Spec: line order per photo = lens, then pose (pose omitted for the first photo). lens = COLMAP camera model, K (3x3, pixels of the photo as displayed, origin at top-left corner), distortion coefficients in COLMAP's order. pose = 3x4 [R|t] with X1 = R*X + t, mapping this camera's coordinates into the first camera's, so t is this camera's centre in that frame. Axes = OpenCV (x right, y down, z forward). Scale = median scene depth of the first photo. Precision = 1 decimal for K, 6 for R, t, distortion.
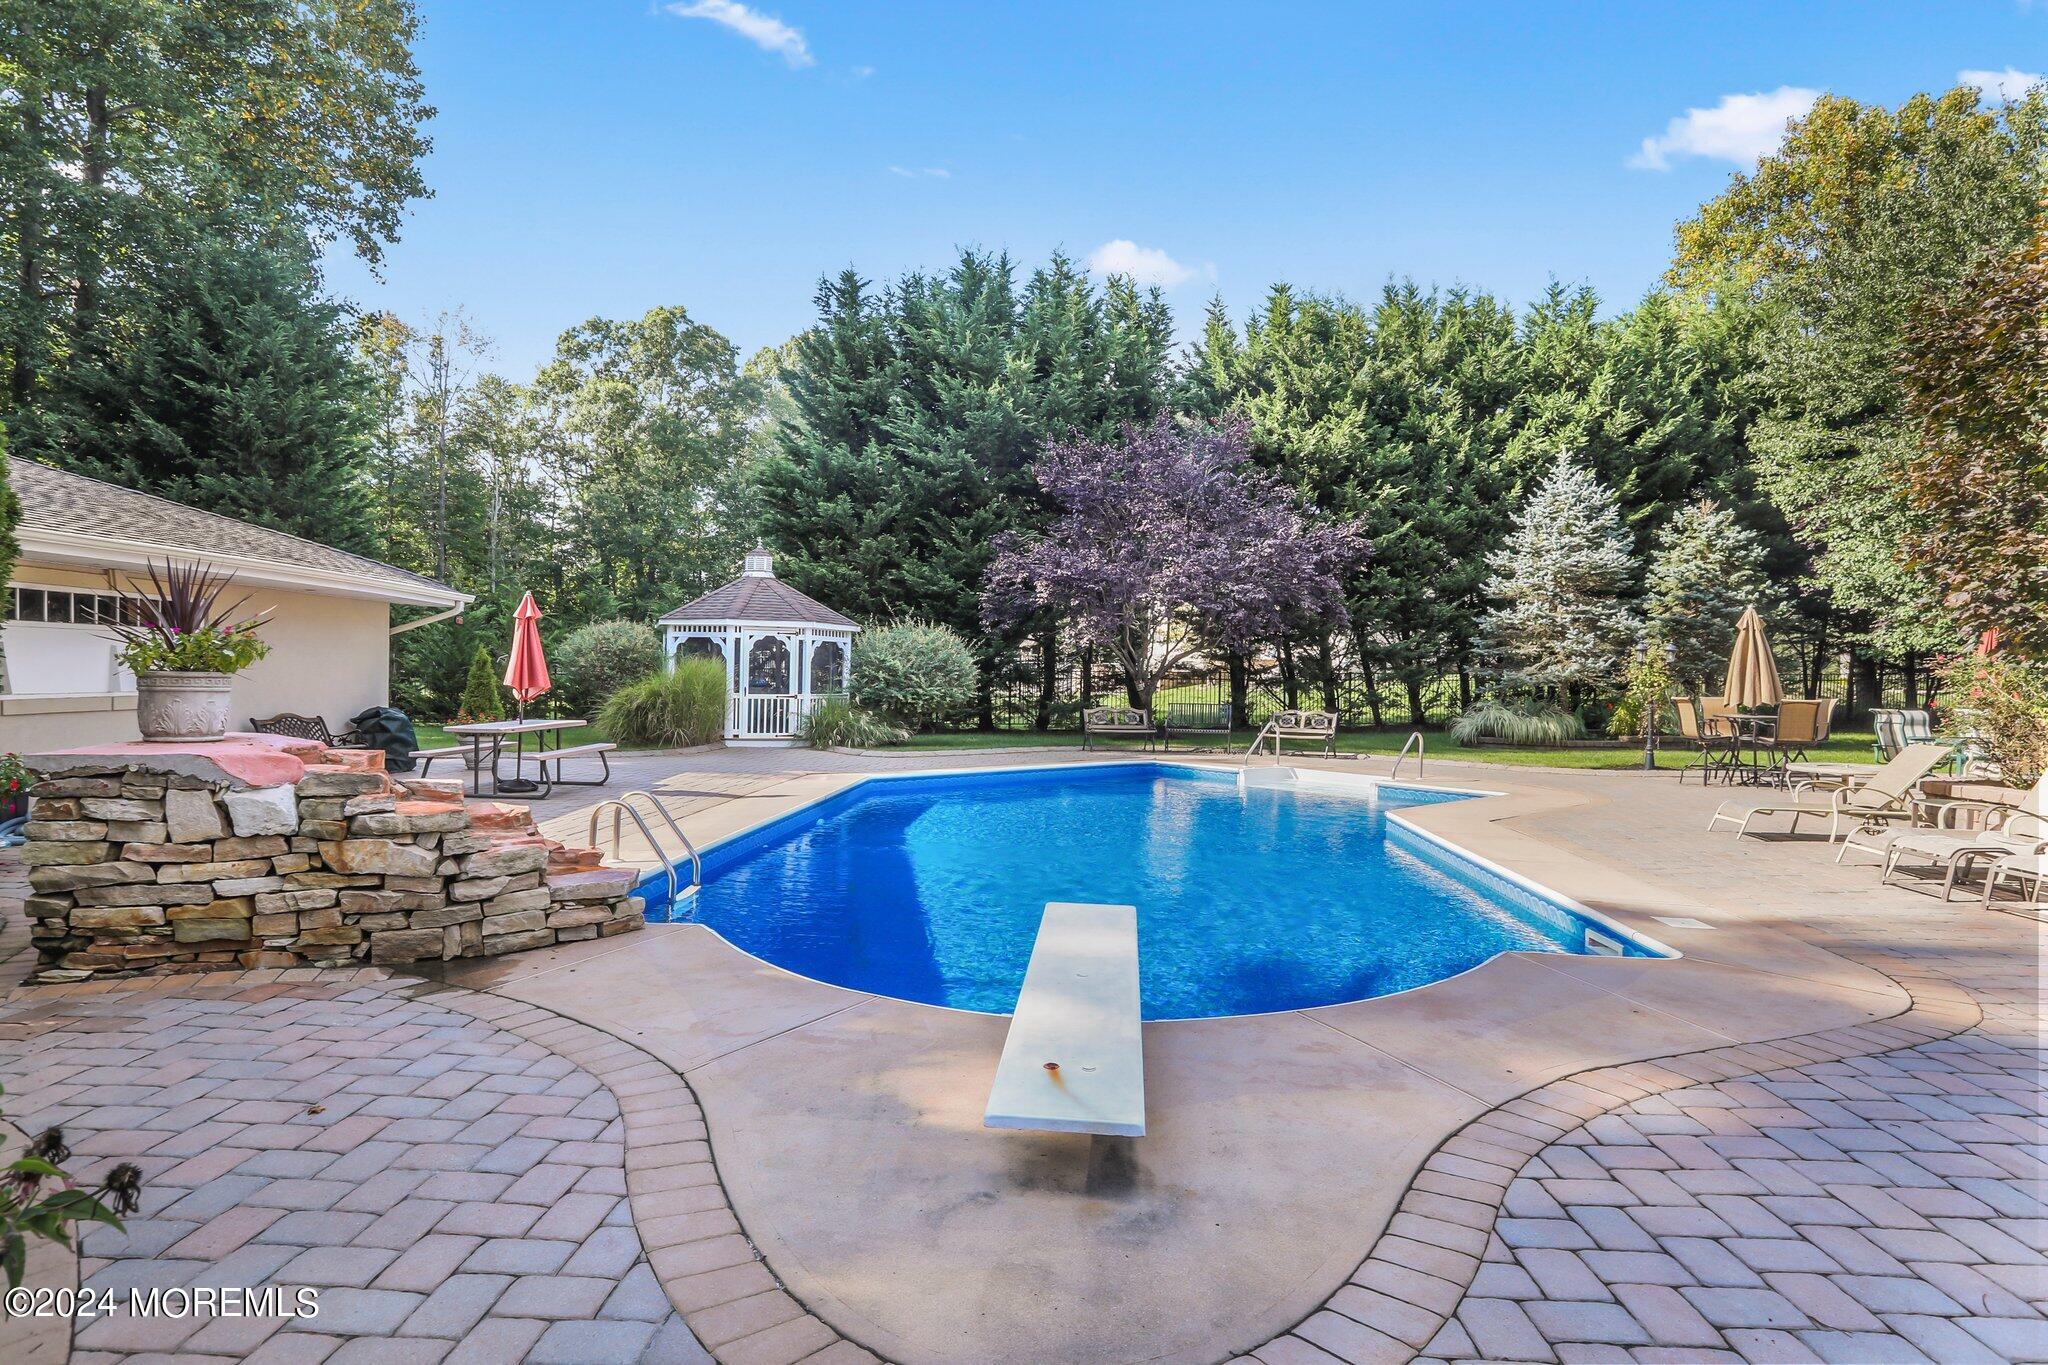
lens RADIAL K [[1135.3, 0, 1024.0], [0, 1135.3, 679.6], [0, 0, 1]] dist [-0.001283, -0.000079]
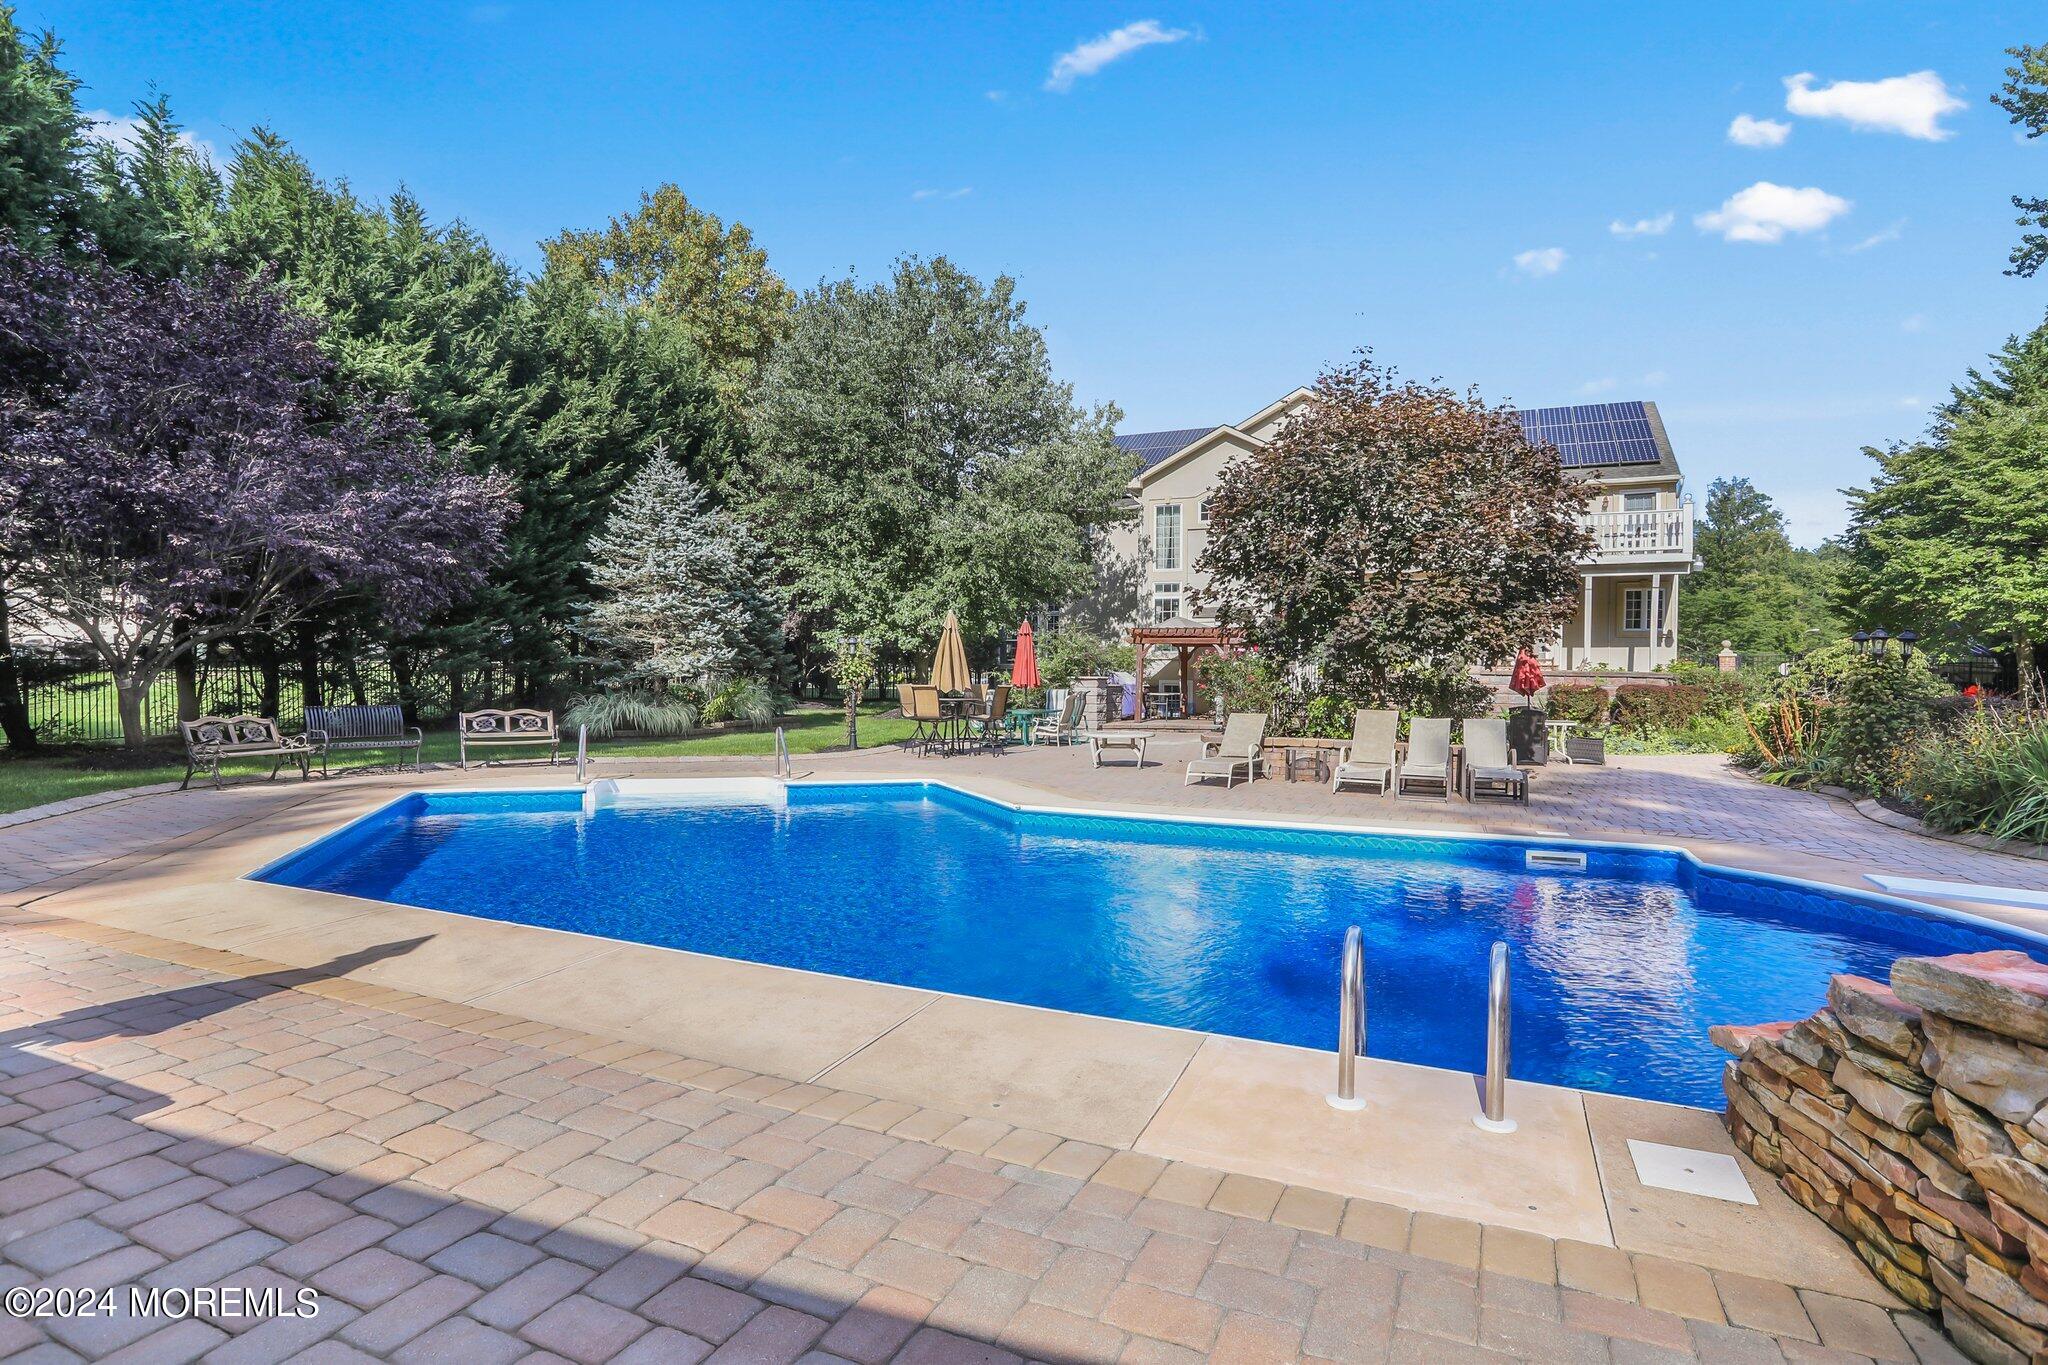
lens RADIAL K [[1047.6, 0, 1018.5], [0, 1047.6, 686.9], [0, 0, 1]] dist [-0.000606, -0.000113]
pose [[0.356847, -0.017729, 0.933994, -0.301356], [-0.000159, 0.999819, 0.019039, -0.002850], [-0.934163, -0.006942, 0.356780, 0.378530]]
